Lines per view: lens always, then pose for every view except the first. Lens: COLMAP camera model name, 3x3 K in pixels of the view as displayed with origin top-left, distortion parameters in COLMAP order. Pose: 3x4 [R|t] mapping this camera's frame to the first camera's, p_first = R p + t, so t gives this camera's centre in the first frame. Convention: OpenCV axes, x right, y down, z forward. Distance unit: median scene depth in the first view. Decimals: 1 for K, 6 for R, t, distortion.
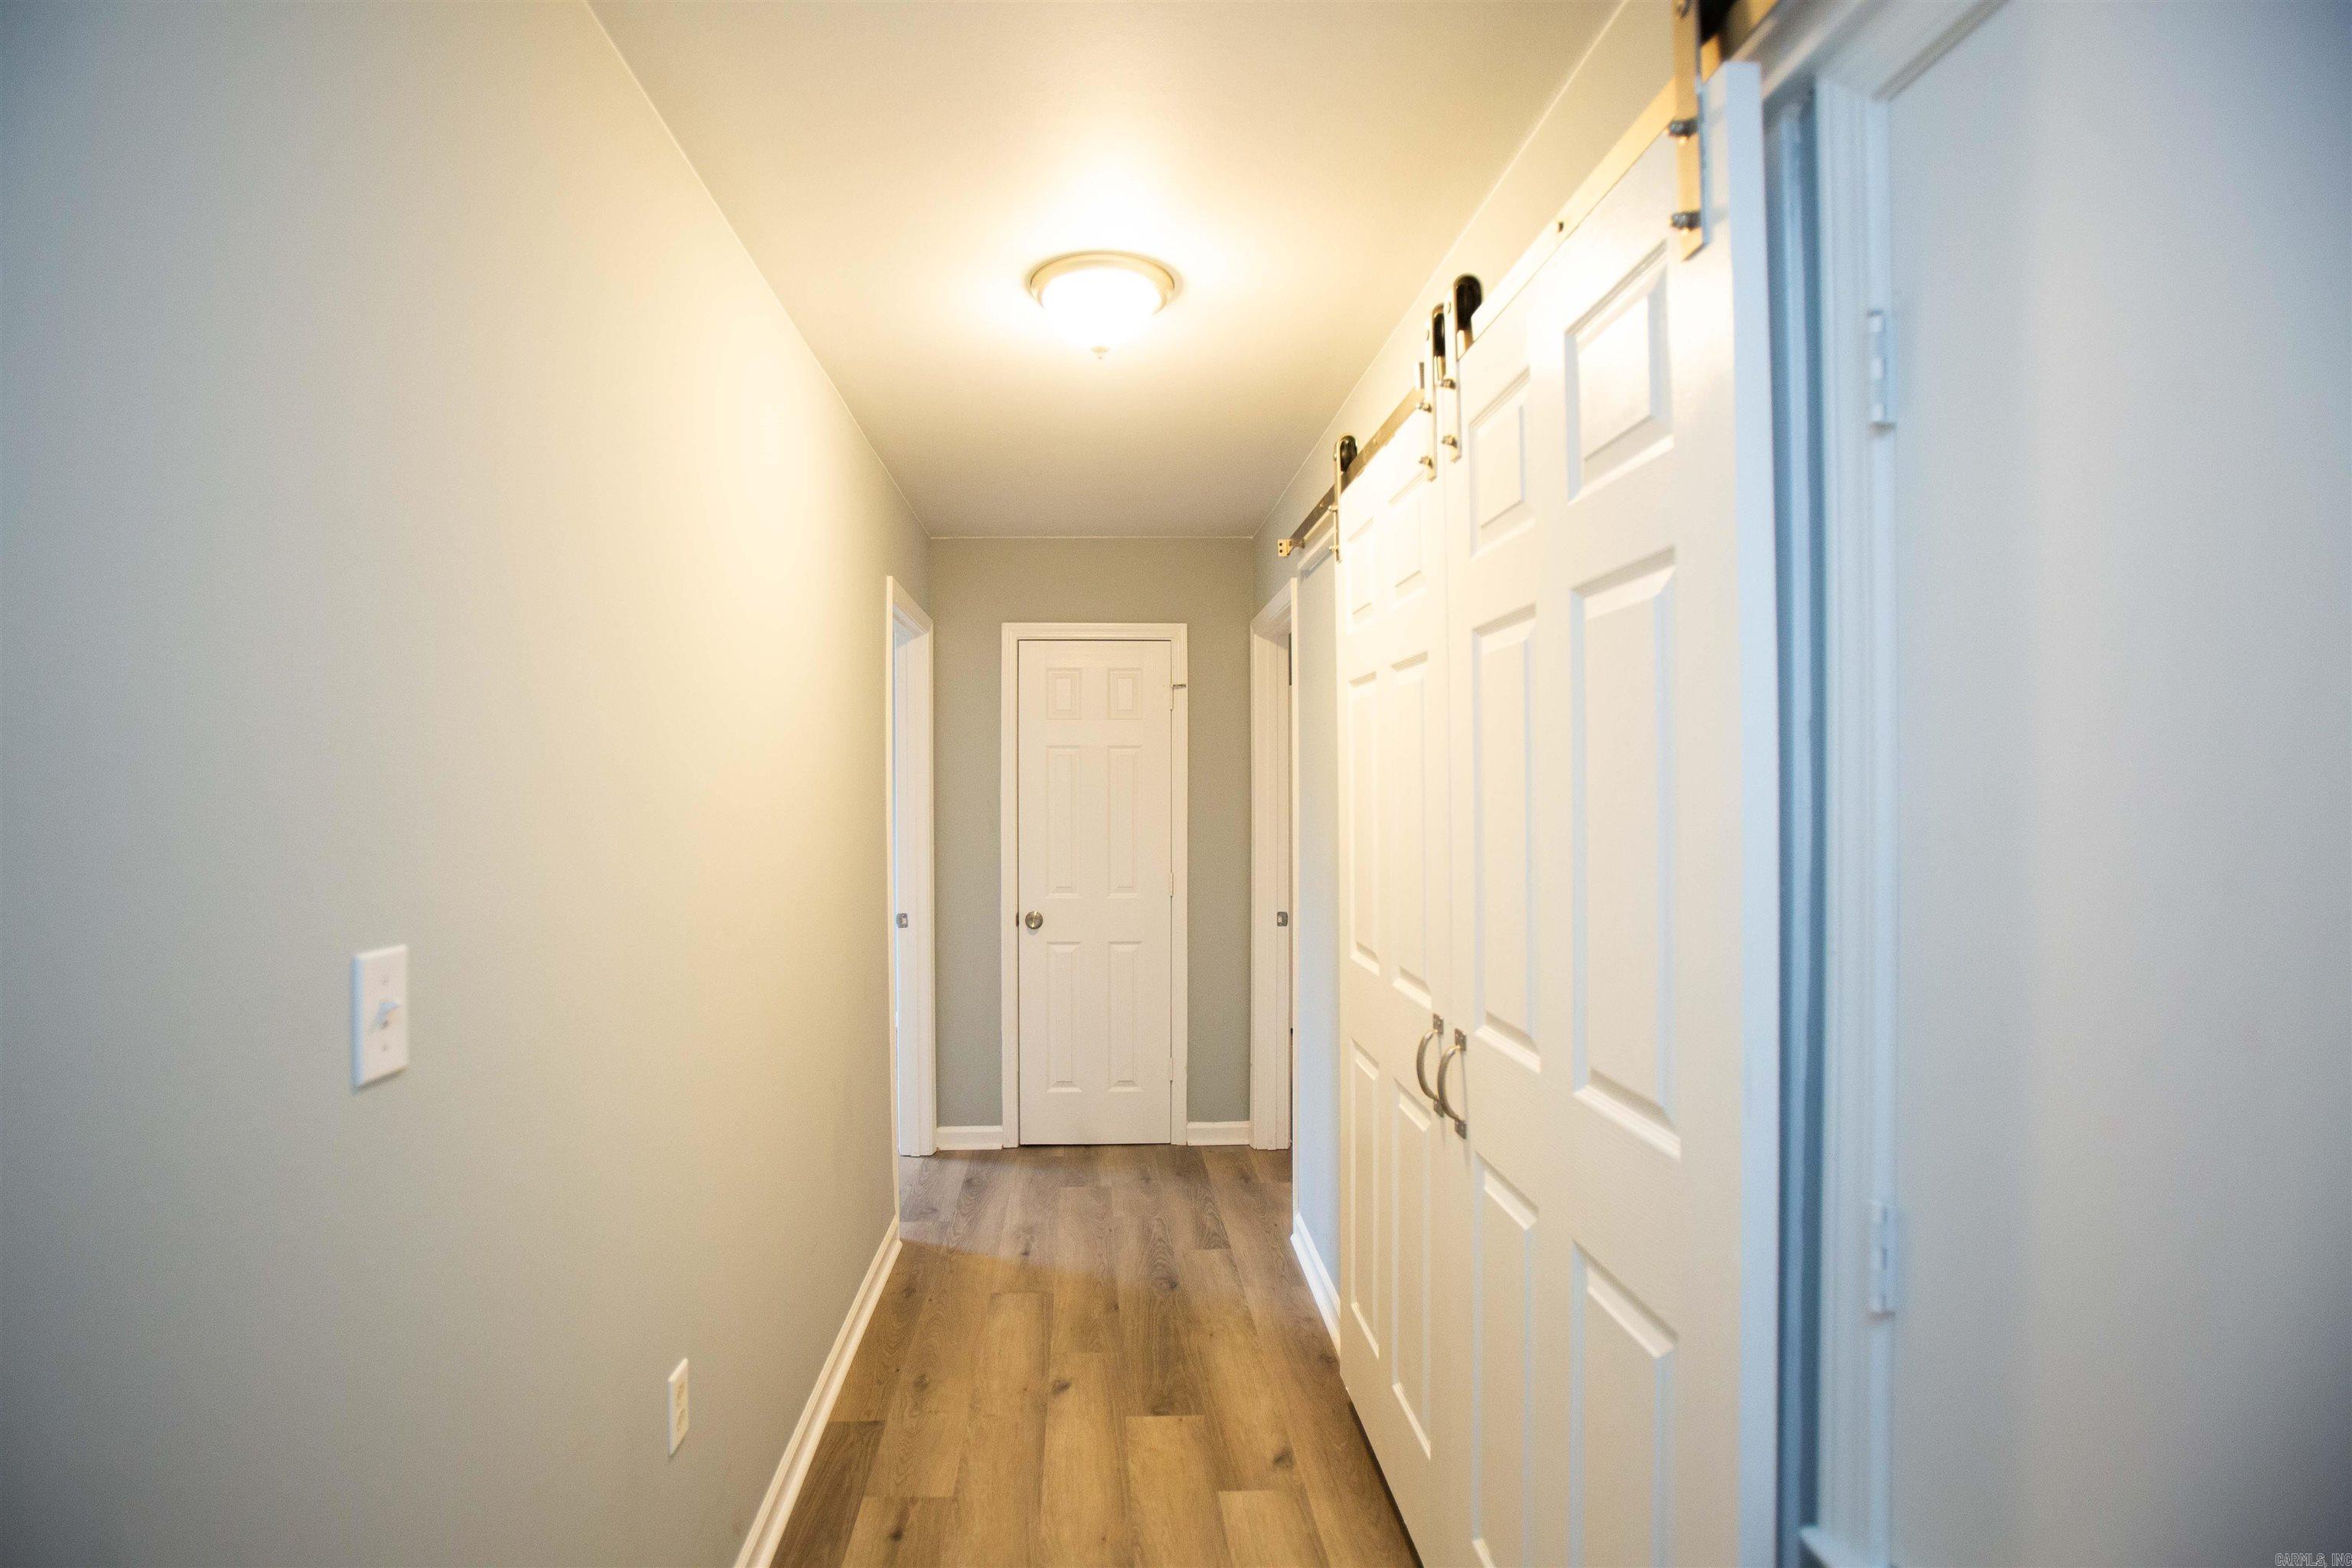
lens RADIAL K [[1140.8, 0, 1135.7], [0, 1140.8, 785.3], [0, 0, 1]] dist [-0.077351, 0.038633]
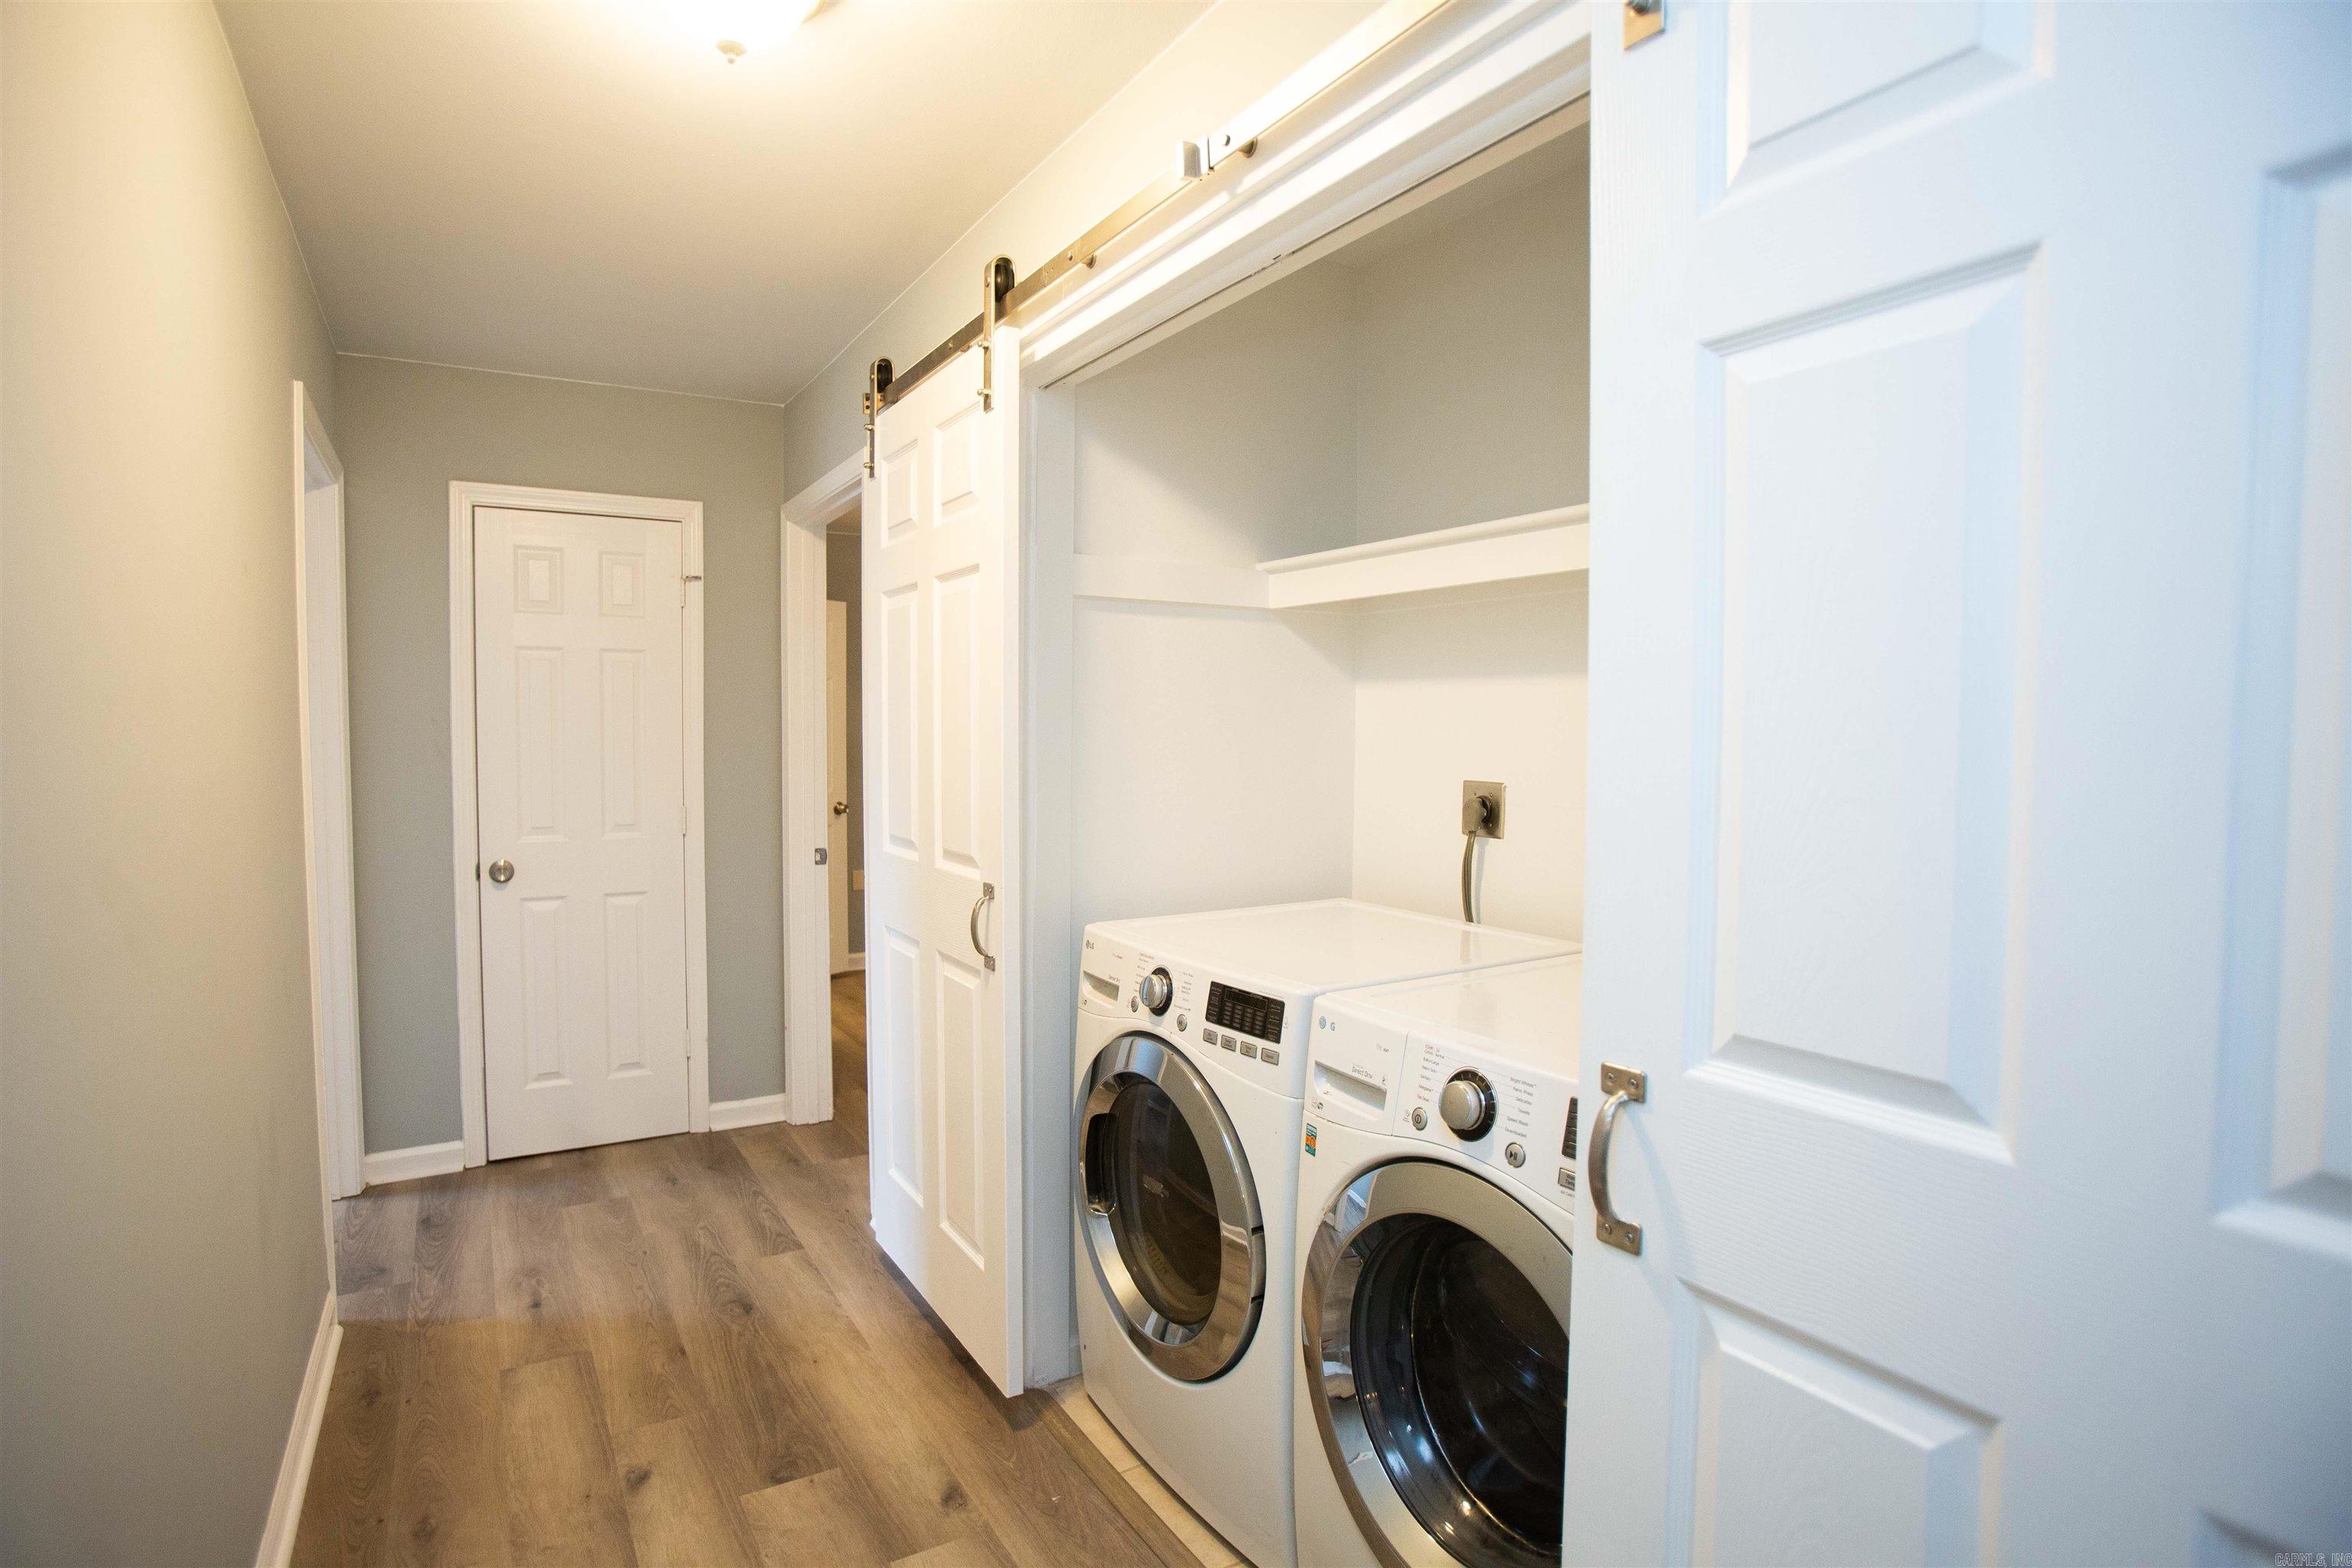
lens RADIAL K [[1166.7, 0, 1118.9], [0, 1166.7, 779.6], [0, 0, 1]] dist [-0.070860, 0.034150]
pose [[0.886172, -0.015280, 0.463105, -0.092881], [-0.005156, 0.999069, 0.042831, 0.024585], [-0.463329, -0.040343, 0.885268, 0.143357]]
